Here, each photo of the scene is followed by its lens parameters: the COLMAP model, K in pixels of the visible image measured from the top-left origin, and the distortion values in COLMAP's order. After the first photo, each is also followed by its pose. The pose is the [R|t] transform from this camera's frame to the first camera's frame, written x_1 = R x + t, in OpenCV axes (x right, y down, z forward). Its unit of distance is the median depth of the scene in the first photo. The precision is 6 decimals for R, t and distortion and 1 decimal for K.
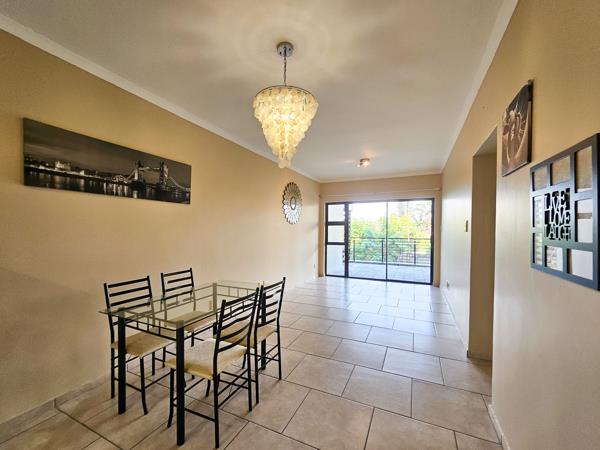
lens RADIAL K [[240.5, 0, 300.7], [0, 240.5, 229.6], [0, 0, 1]] dist [-0.005311, 0.000723]
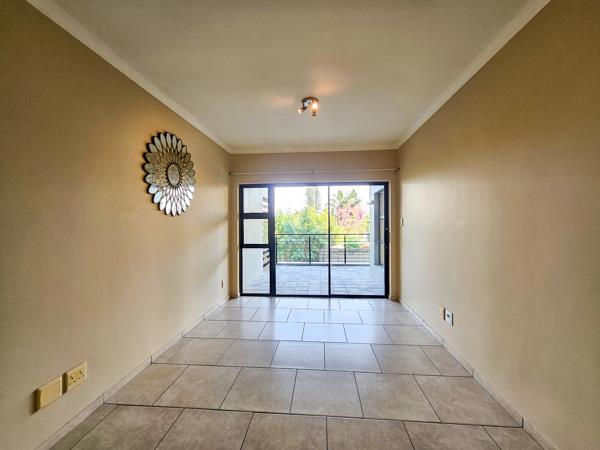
lens RADIAL K [[240.5, 0, 299.0], [0, 240.5, 228.4], [0, 0, 1]] dist [-0.005311, 0.000723]
pose [[0.941510, -0.013868, 0.336701, 0.036211], [0.007973, 0.999790, 0.018882, -0.002997], [-0.336892, -0.015093, 0.941422, 0.345373]]
